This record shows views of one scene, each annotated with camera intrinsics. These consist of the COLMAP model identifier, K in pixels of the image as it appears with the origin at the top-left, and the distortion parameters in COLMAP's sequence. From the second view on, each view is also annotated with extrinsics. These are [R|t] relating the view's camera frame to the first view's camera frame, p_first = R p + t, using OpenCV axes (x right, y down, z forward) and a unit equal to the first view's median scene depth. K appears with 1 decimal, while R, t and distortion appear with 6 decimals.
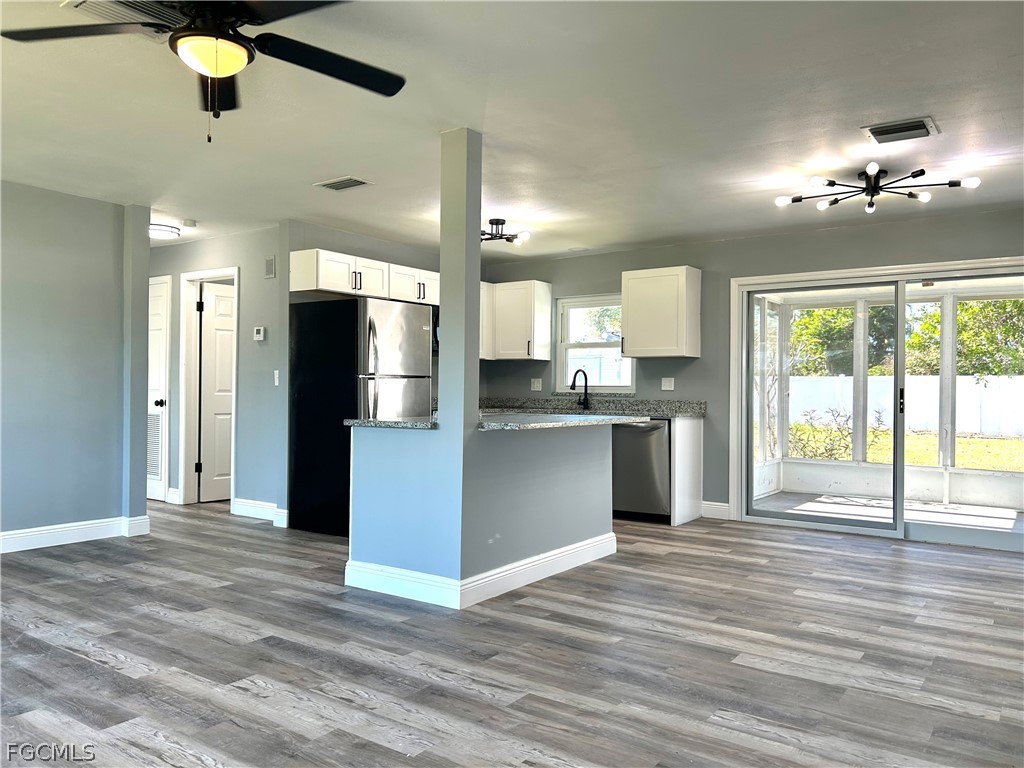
lens RADIAL K [[772.1, 0, 512.0], [0, 772.1, 384.0], [0, 0, 1]] dist [0.007352, -0.000138]
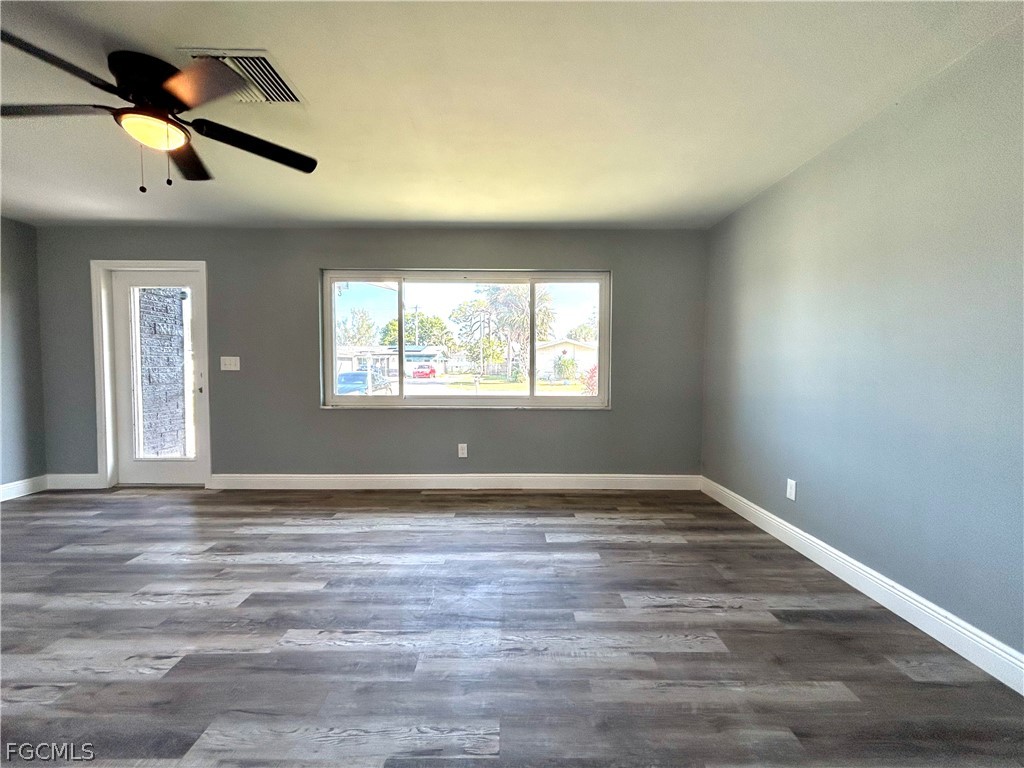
lens RADIAL K [[427.8, 0, 512.0], [0, 427.8, 384.0], [0, 0, 1]] dist [-0.000154, -0.000032]
pose [[-0.810922, 0.016030, -0.584935, -0.264294], [-0.008761, 0.999180, 0.039529, -0.012708], [0.585089, 0.037179, -0.810116, 1.163729]]
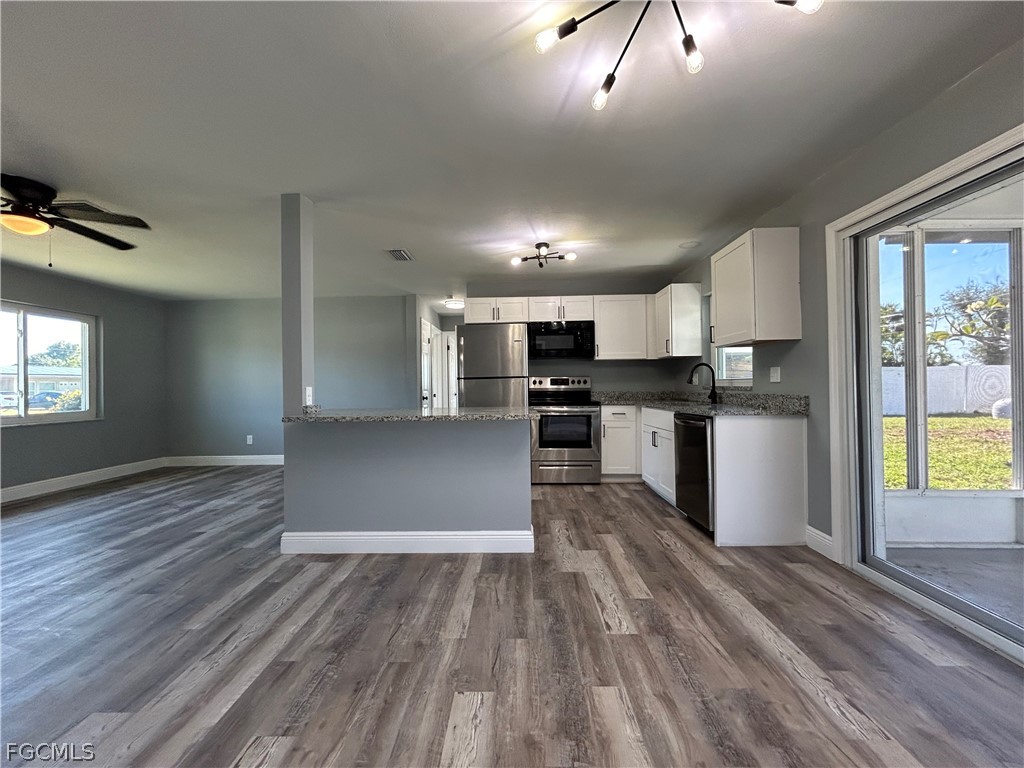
lens RADIAL K [[414.7, 0, 512.0], [0, 414.7, 384.0], [0, 0, 1]] dist [-0.000928, 0.000036]
pose [[0.559025, -0.018819, -0.828938, 0.684340], [0.022690, 0.999715, -0.007394, 0.011106], [0.828841, -0.014675, 0.559292, 0.842148]]
